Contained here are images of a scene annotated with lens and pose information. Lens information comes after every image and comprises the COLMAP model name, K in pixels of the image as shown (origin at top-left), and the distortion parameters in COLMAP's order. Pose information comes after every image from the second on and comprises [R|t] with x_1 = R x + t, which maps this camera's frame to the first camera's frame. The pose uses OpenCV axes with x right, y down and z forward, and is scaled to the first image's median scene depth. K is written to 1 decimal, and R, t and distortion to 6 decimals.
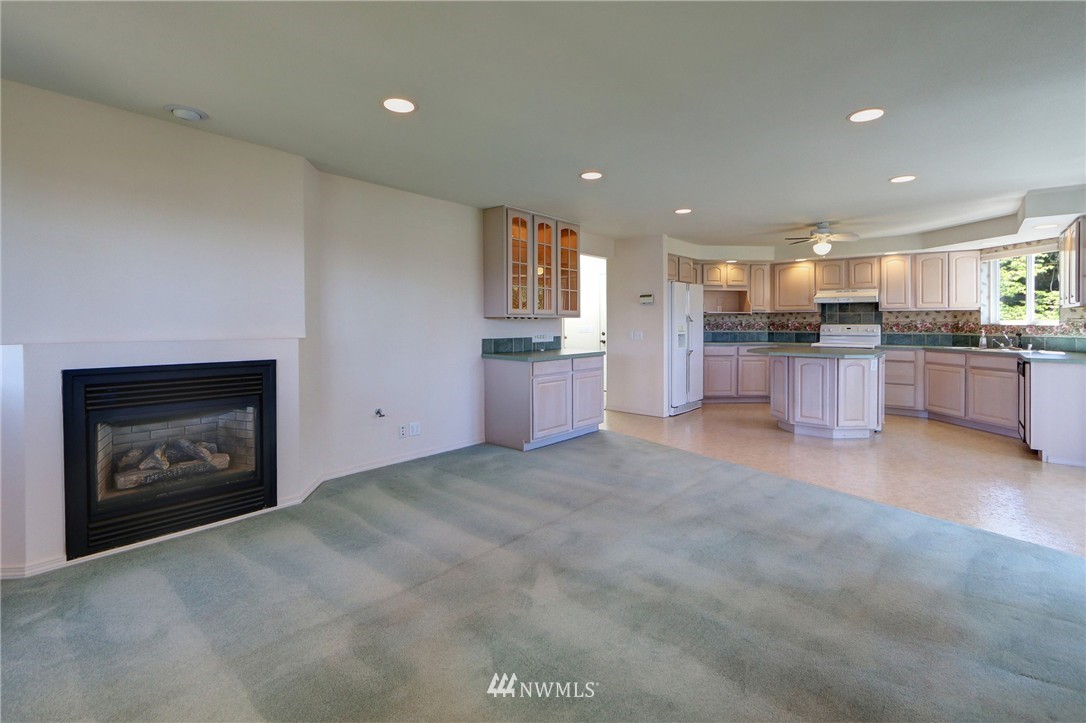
lens RADIAL K [[486.9, 0, 561.5], [0, 486.9, 323.2], [0, 0, 1]] dist [0.004338, 0.001637]
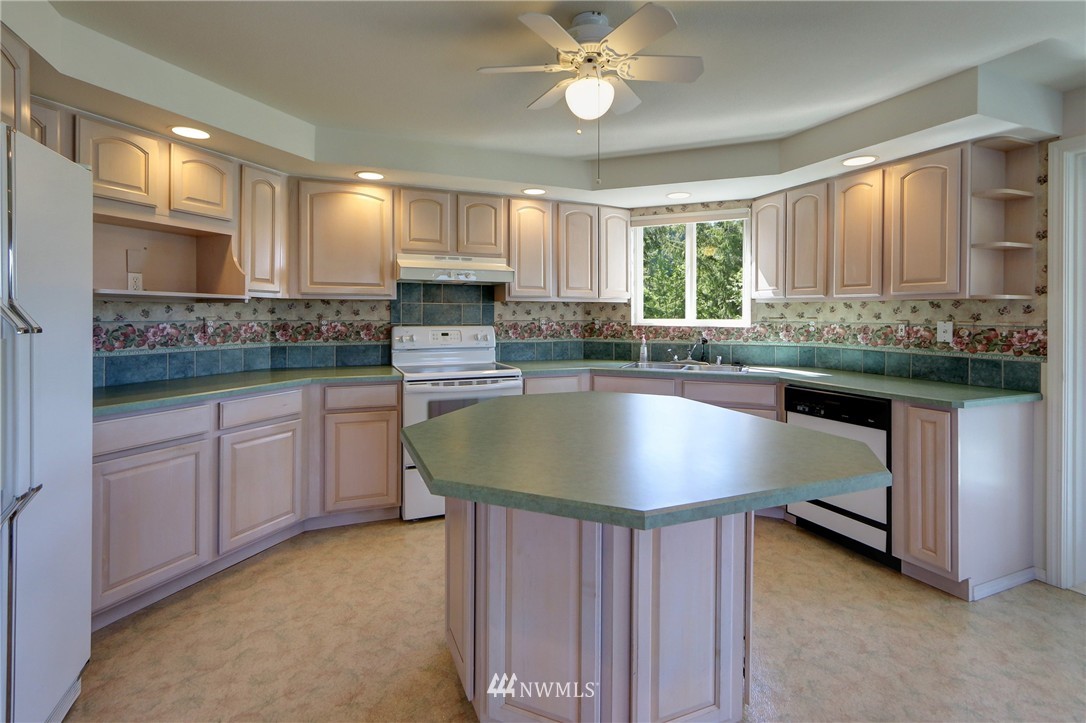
lens RADIAL K [[486.9, 0, 503.1], [0, 486.9, 315.3], [0, 0, 1]] dist [0.004338, 0.001637]
pose [[0.489140, -0.001031, 0.872205, 0.176090], [-0.000848, 0.999998, 0.001658, -0.009491], [-0.872205, -0.001550, 0.489138, 0.685297]]
